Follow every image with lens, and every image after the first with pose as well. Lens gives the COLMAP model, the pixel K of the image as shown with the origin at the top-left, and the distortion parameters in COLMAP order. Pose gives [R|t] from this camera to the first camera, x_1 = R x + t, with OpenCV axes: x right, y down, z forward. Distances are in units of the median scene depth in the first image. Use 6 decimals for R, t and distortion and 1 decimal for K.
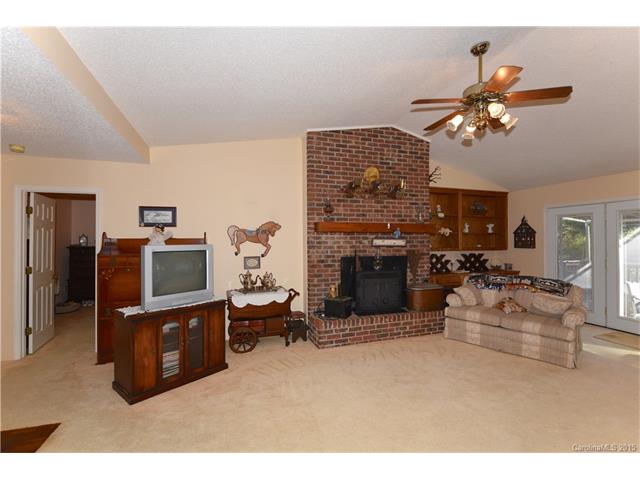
lens RADIAL K [[311.1, 0, 320.0], [0, 311.1, 240.0], [0, 0, 1]] dist [0.001211, 0.000109]
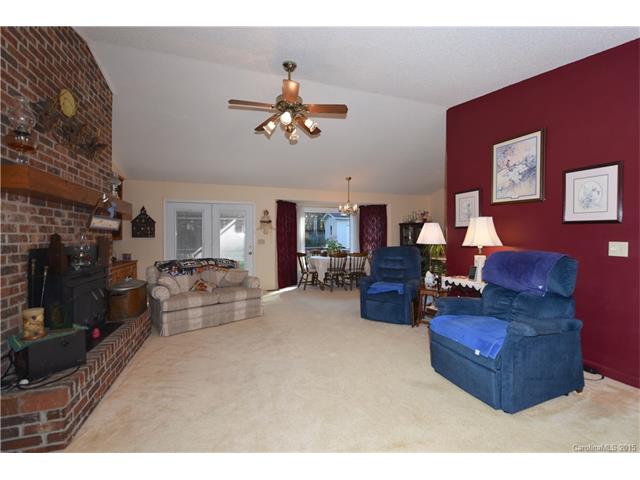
lens RADIAL K [[279.6, 0, 320.0], [0, 279.6, 240.0], [0, 0, 1]] dist [0.035196, 0.000072]
pose [[0.001244, -0.007993, 0.999967, -0.378342], [0.001833, 0.999966, 0.007991, 0.037954], [-0.999998, 0.001823, 0.001259, 0.555882]]
